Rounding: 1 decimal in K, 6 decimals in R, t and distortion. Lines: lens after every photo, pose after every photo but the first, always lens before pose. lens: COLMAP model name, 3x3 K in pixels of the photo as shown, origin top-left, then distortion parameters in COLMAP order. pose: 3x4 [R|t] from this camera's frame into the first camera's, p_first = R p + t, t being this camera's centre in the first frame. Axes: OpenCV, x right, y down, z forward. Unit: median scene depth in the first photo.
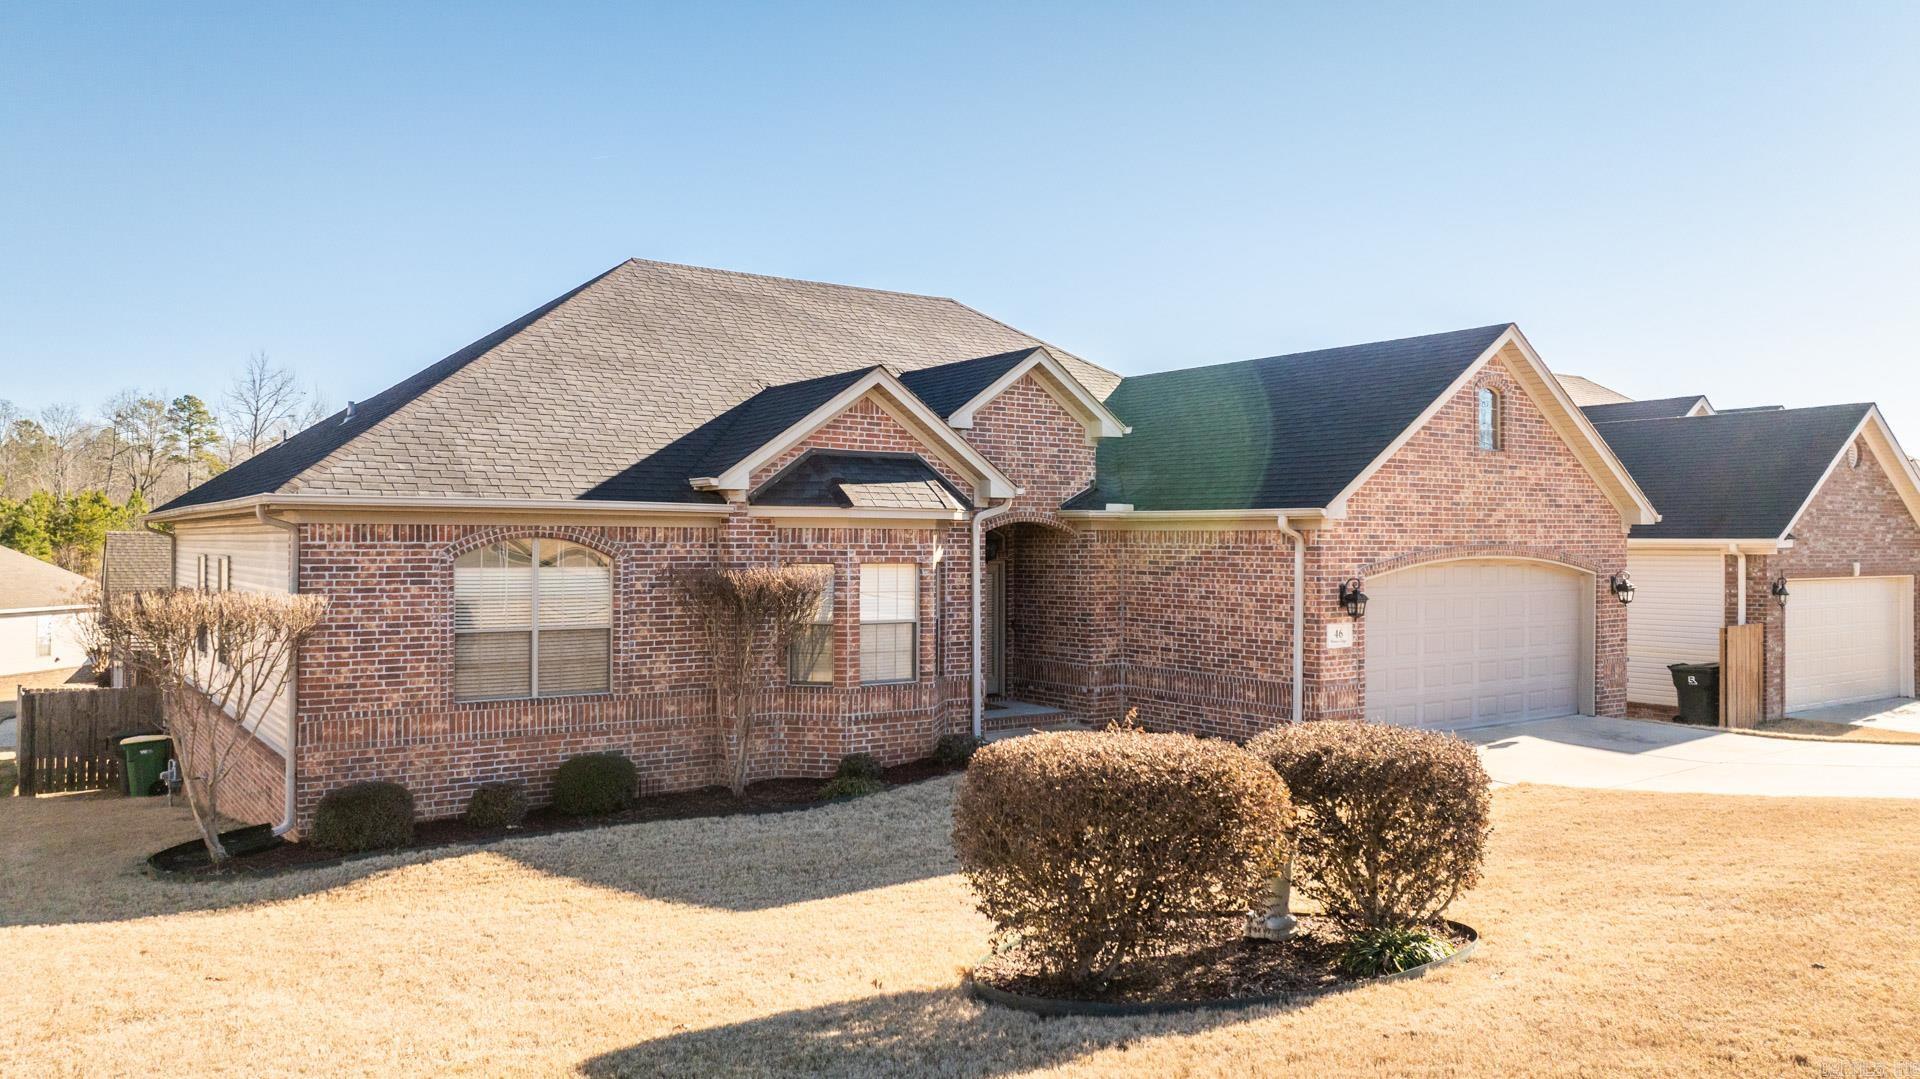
lens RADIAL K [[1346.8, 0, 957.8], [0, 1346.8, 540.2], [0, 0, 1]] dist [-0.003013, 0.001478]
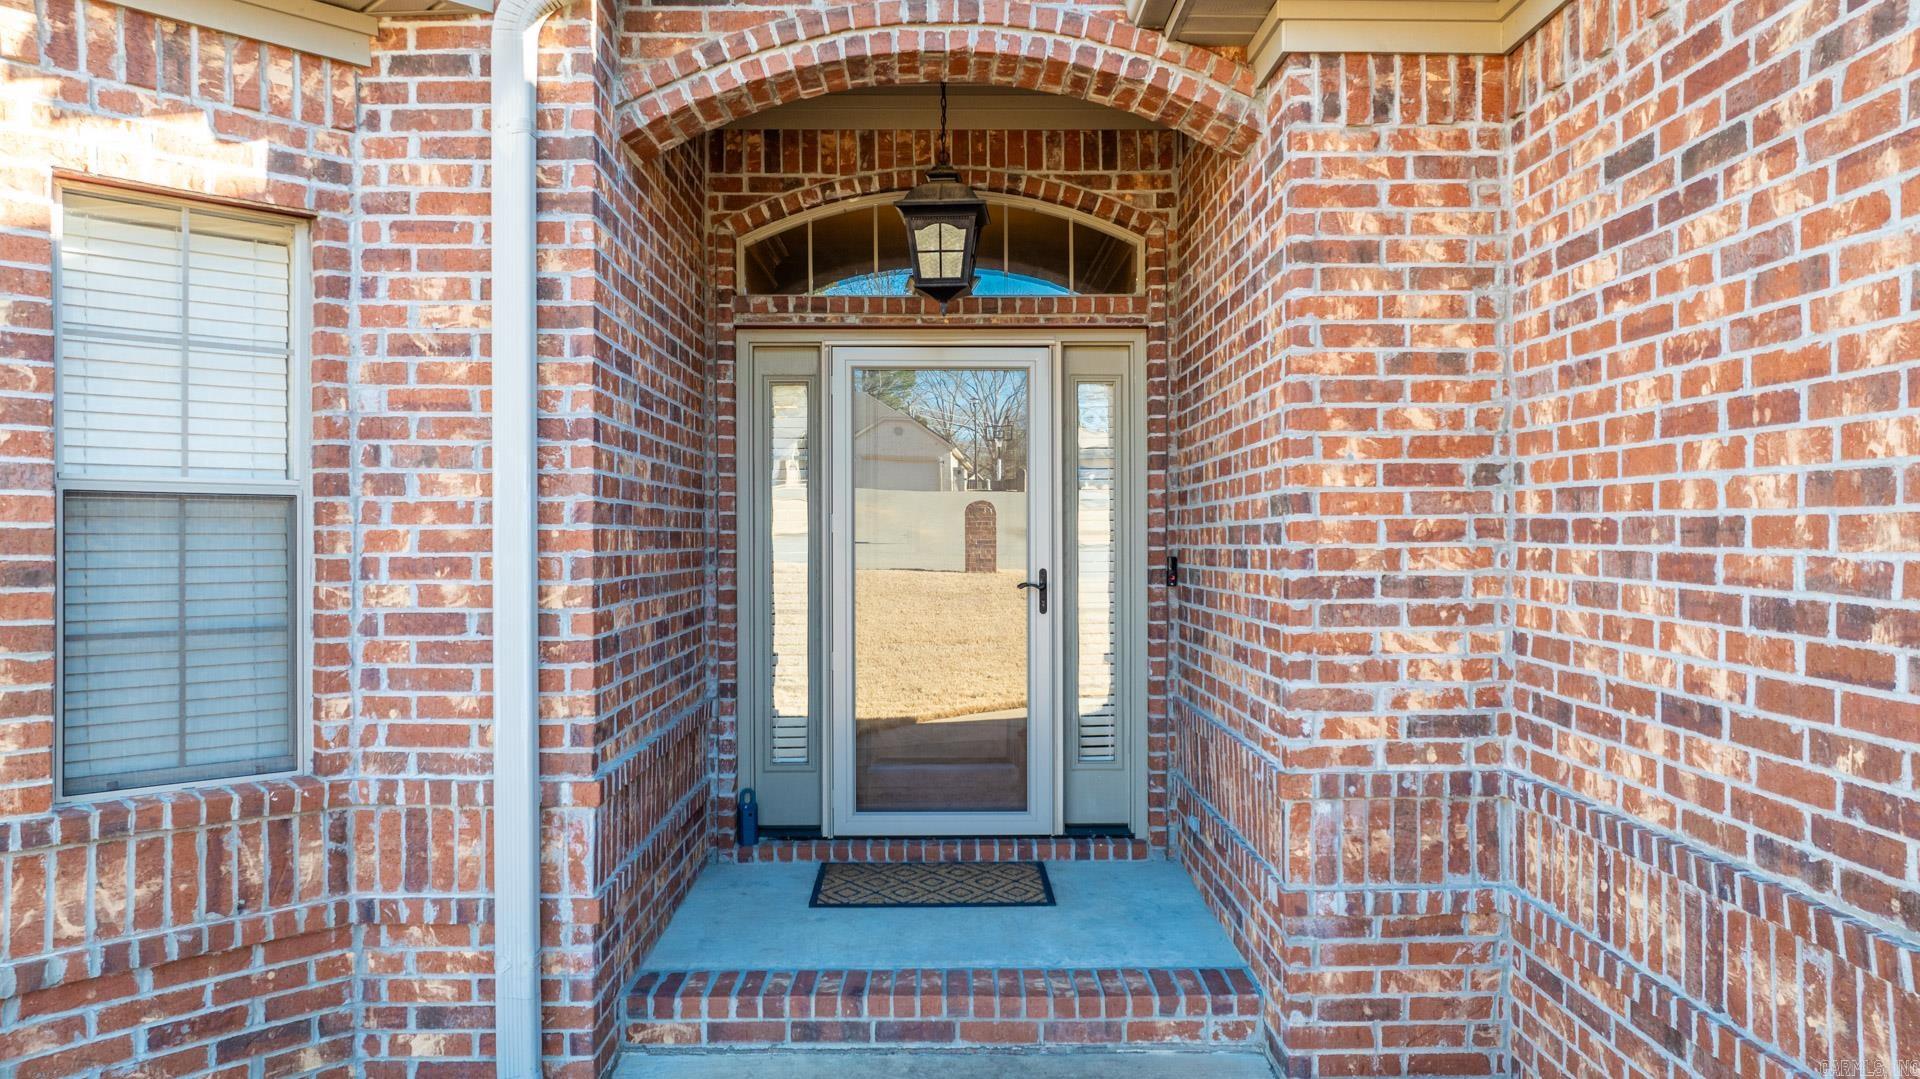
lens RADIAL K [[1346.8, 0, 964.4], [0, 1346.8, 535.2], [0, 0, 1]] dist [-0.003013, 0.001478]
pose [[0.822245, -0.006243, -0.569099, 0.170419], [0.006354, 0.999978, -0.001788, 0.060457], [0.569098, -0.002146, 0.822267, 0.821761]]
